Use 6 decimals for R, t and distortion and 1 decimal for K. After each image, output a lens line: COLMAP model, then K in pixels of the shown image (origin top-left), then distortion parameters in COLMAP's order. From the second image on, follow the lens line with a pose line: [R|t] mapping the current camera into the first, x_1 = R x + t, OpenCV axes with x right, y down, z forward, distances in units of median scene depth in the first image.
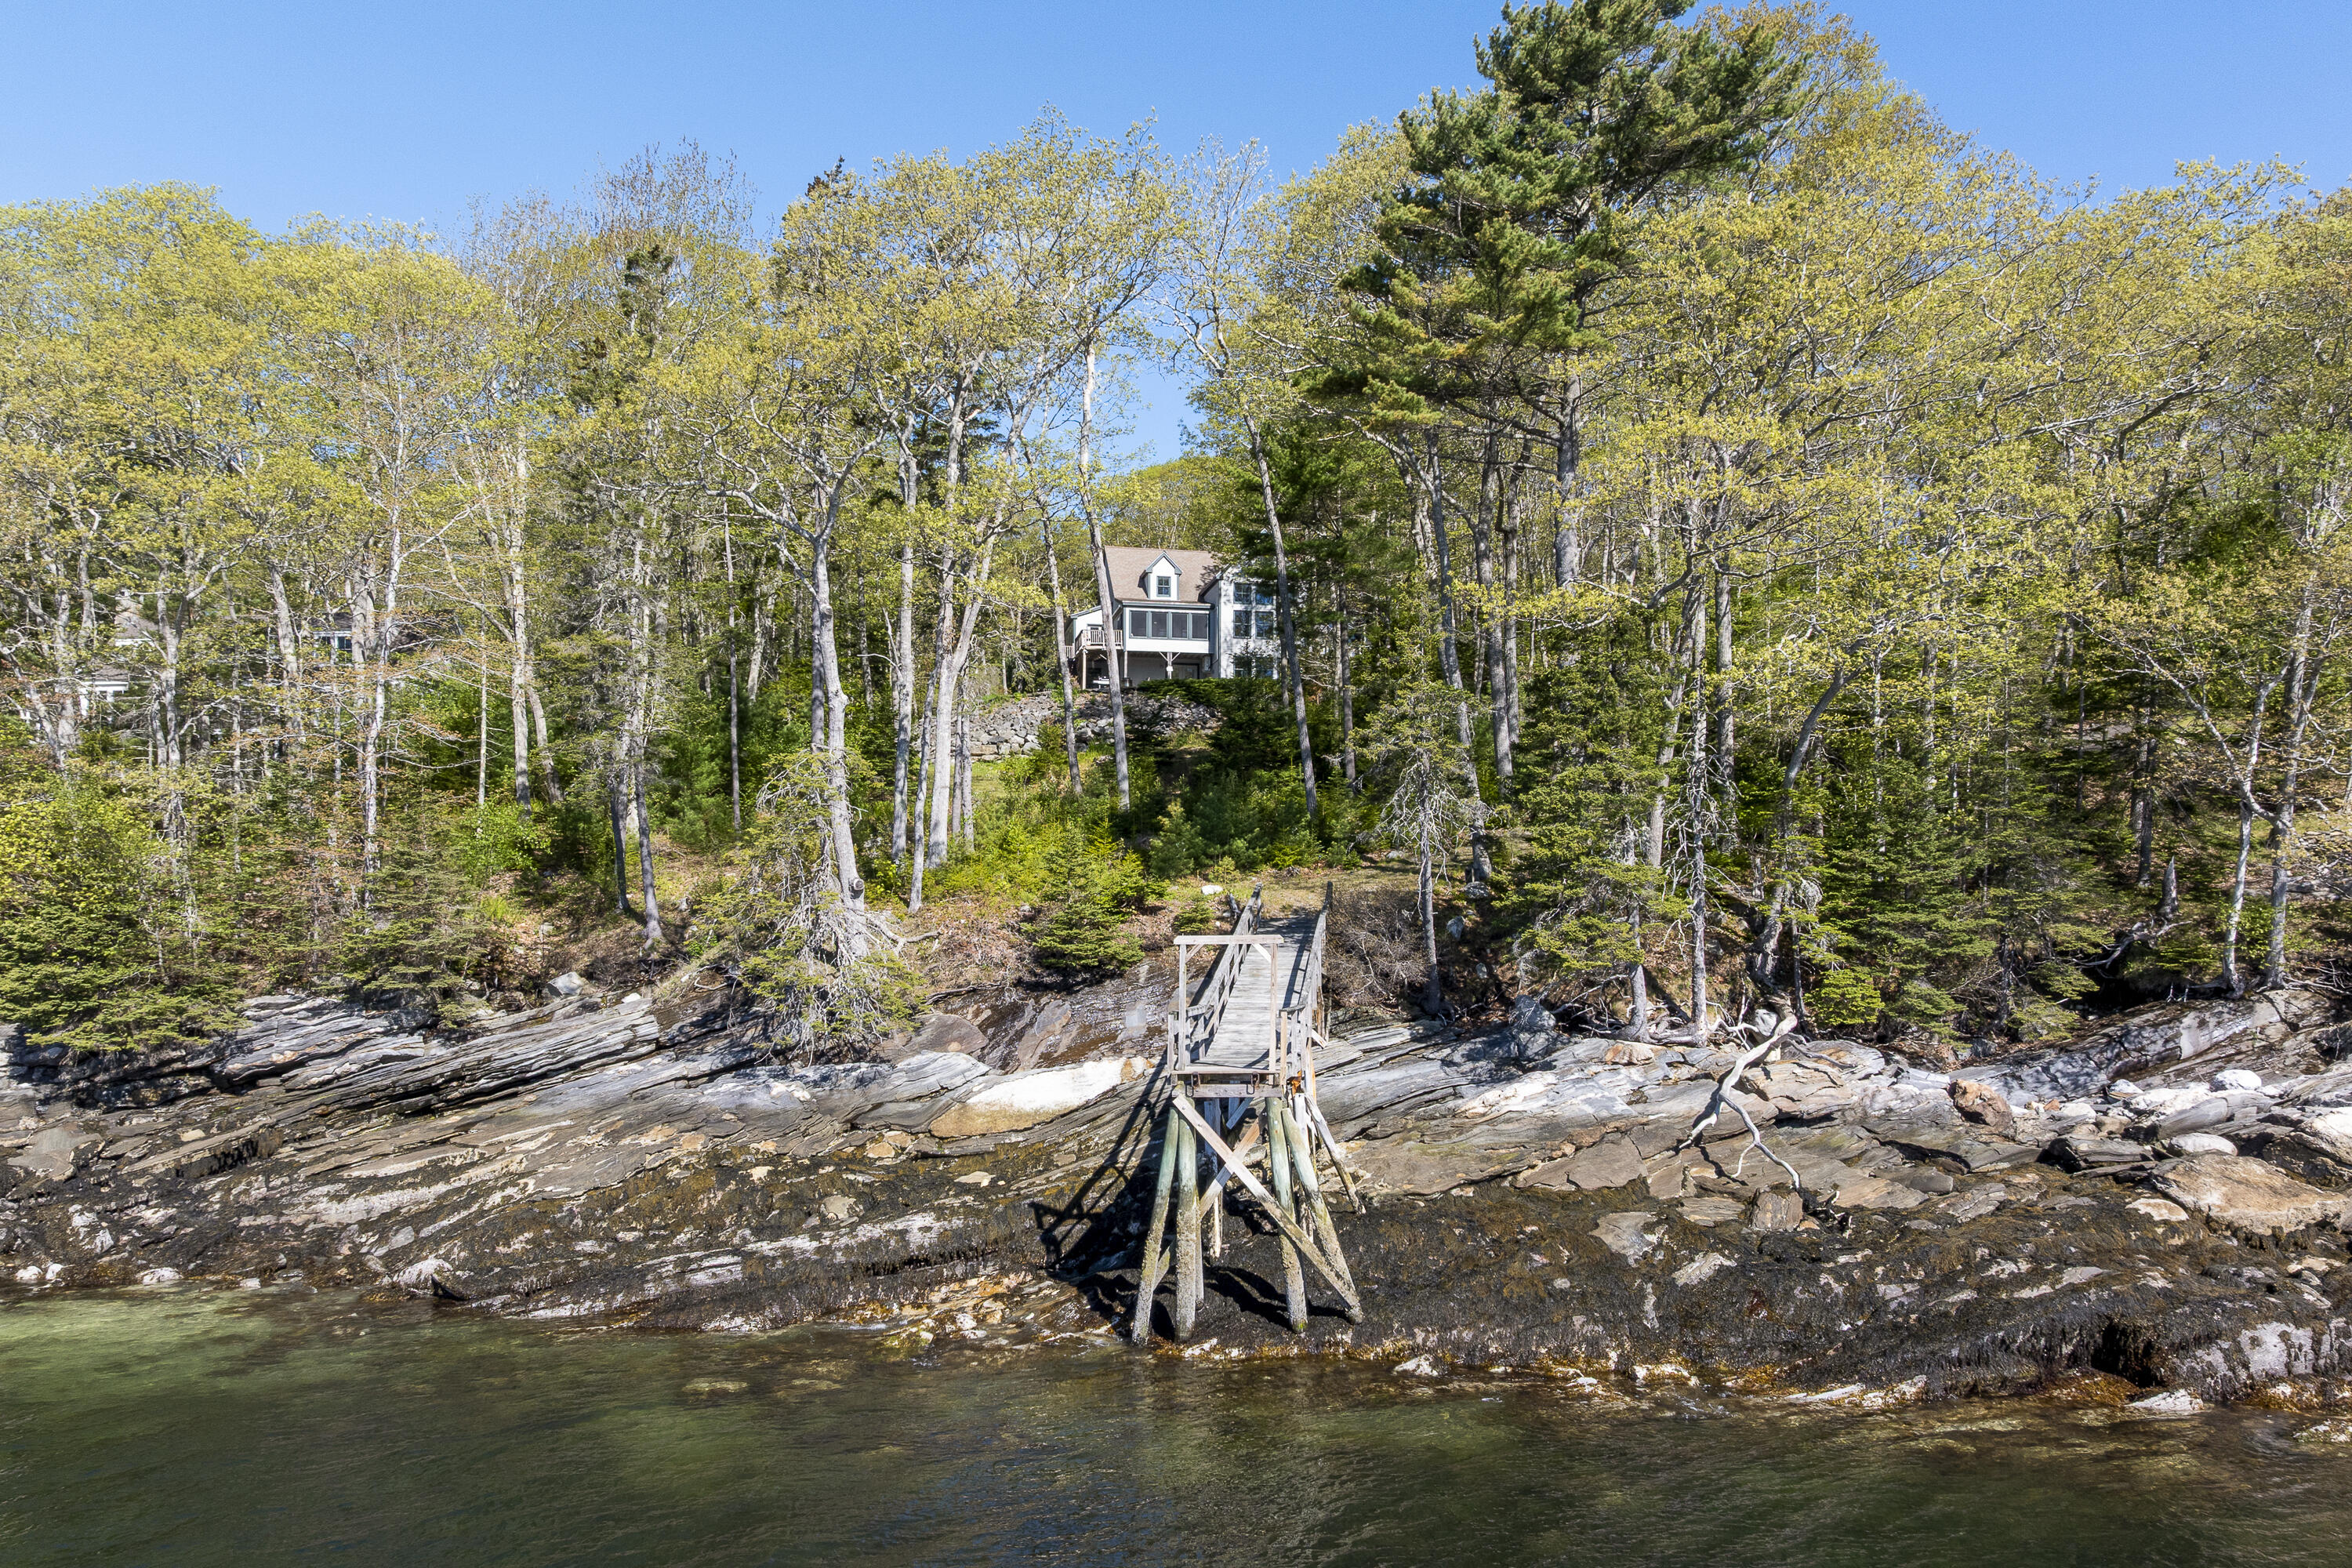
lens RADIAL K [[1734.3, 0, 1180.8], [0, 1734.3, 791.7], [0, 0, 1]] dist [0.012689, 0.000831]
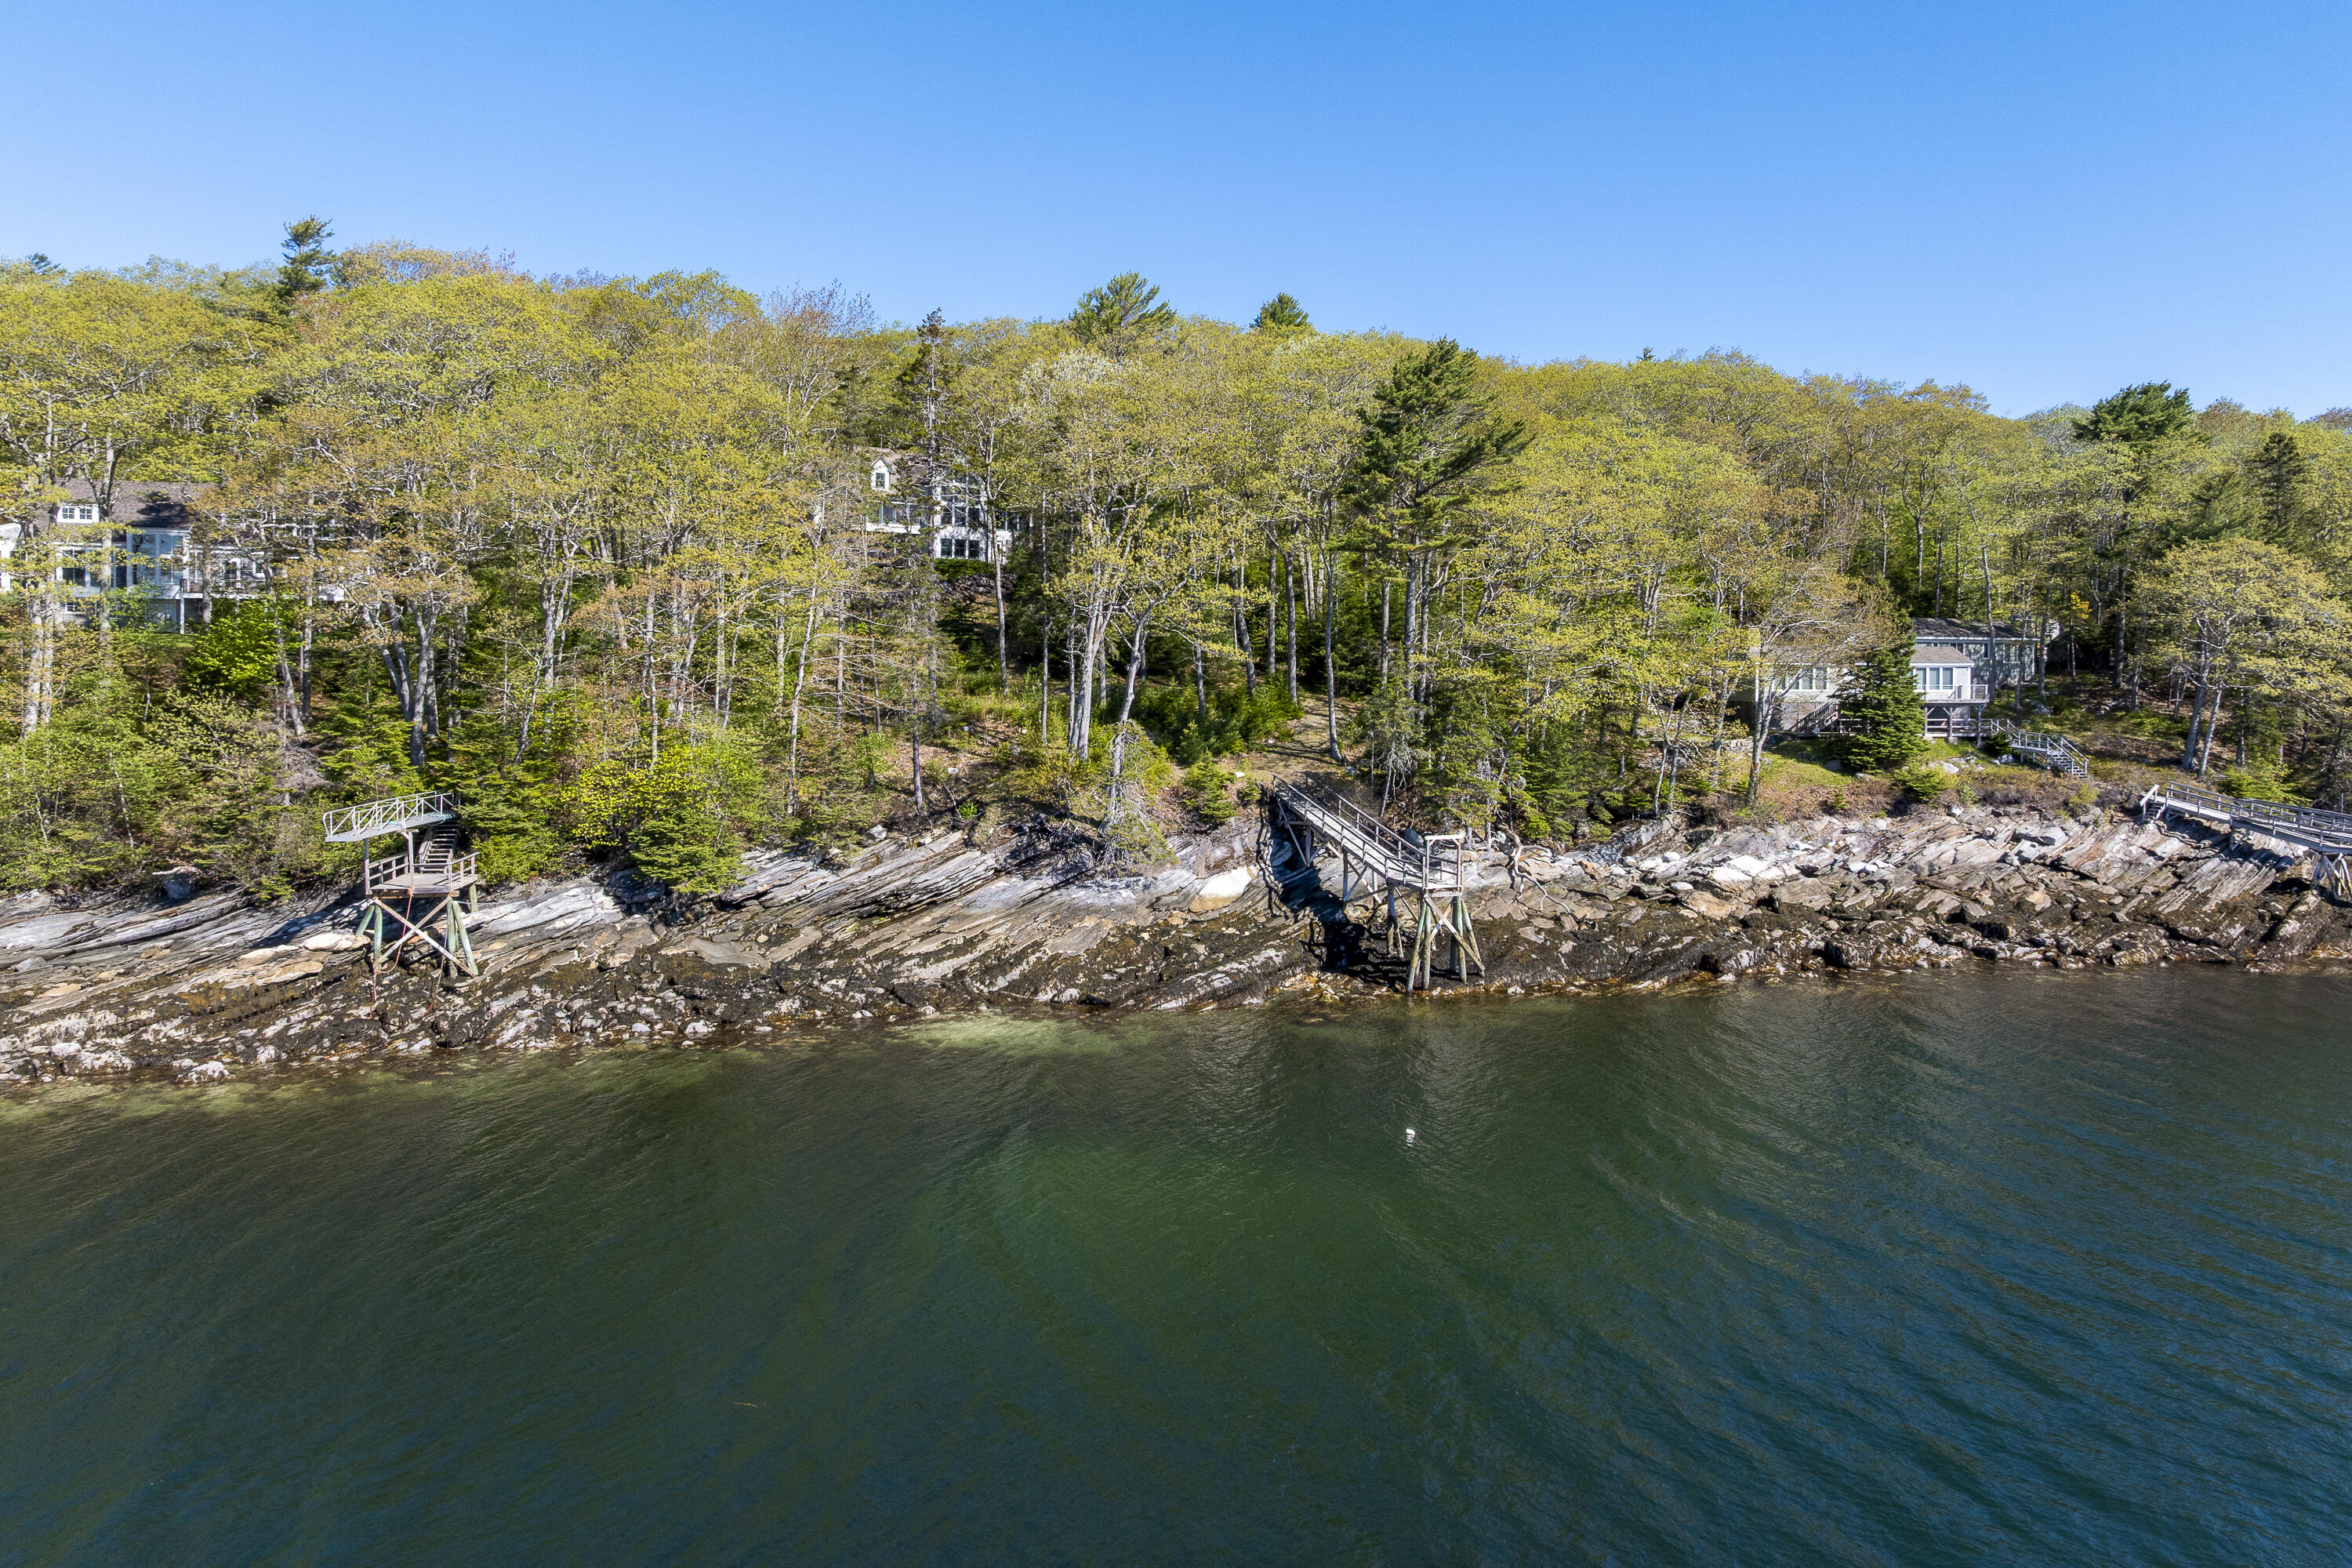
lens RADIAL K [[1734.3, 0, 1170.9], [0, 1734.3, 778.2], [0, 0, 1]] dist [0.012689, 0.000831]
pose [[0.870479, -0.028563, 0.491376, -1.146079], [-0.055800, 0.986152, 0.156174, -0.271506], [-0.489033, -0.163365, 0.856831, -0.703229]]
